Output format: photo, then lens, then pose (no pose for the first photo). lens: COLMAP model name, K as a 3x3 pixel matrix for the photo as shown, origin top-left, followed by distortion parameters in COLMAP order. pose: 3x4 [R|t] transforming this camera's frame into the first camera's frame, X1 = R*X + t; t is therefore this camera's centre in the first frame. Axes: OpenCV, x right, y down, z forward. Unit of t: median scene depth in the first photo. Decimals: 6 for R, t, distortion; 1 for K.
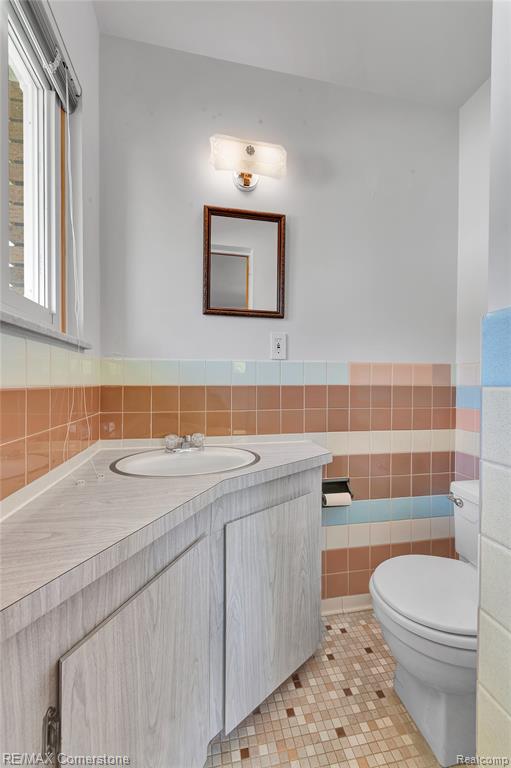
lens RADIAL K [[306.7, 0, 255.8], [0, 306.7, 384.2], [0, 0, 1]] dist [-0.001332, -0.000048]
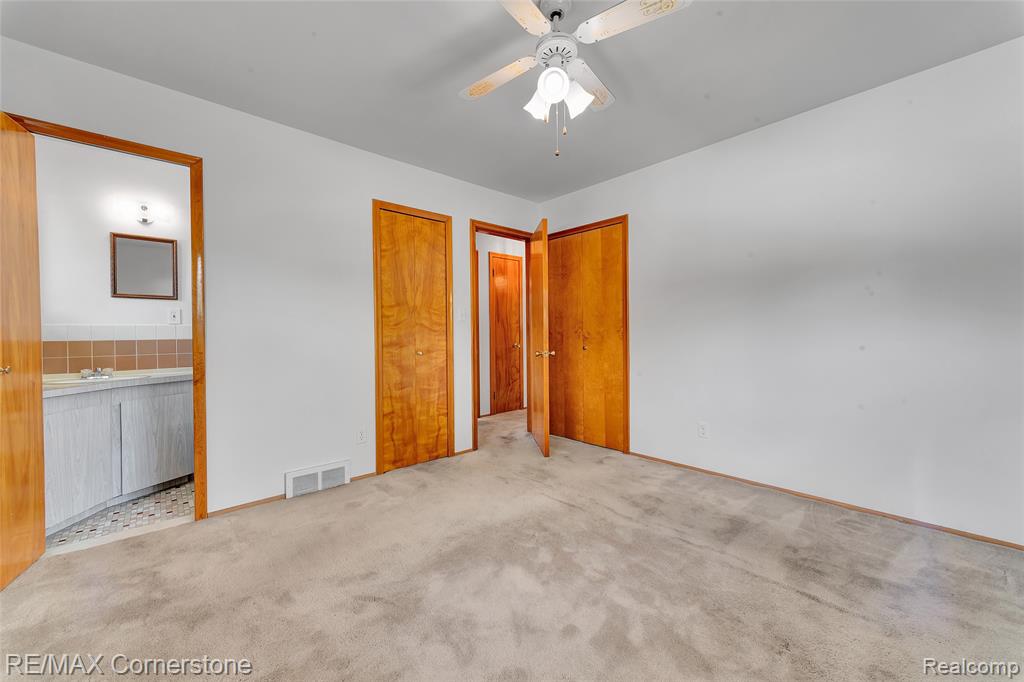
lens RADIAL K [[400.3, 0, 510.5], [0, 400.3, 338.3], [0, 0, 1]] dist [0.008373, -0.000488]
pose [[0.857266, -0.018371, 0.514546, 0.550195], [0.014014, 0.999826, 0.012350, -0.004280], [-0.514683, -0.003376, 0.857374, -1.973200]]
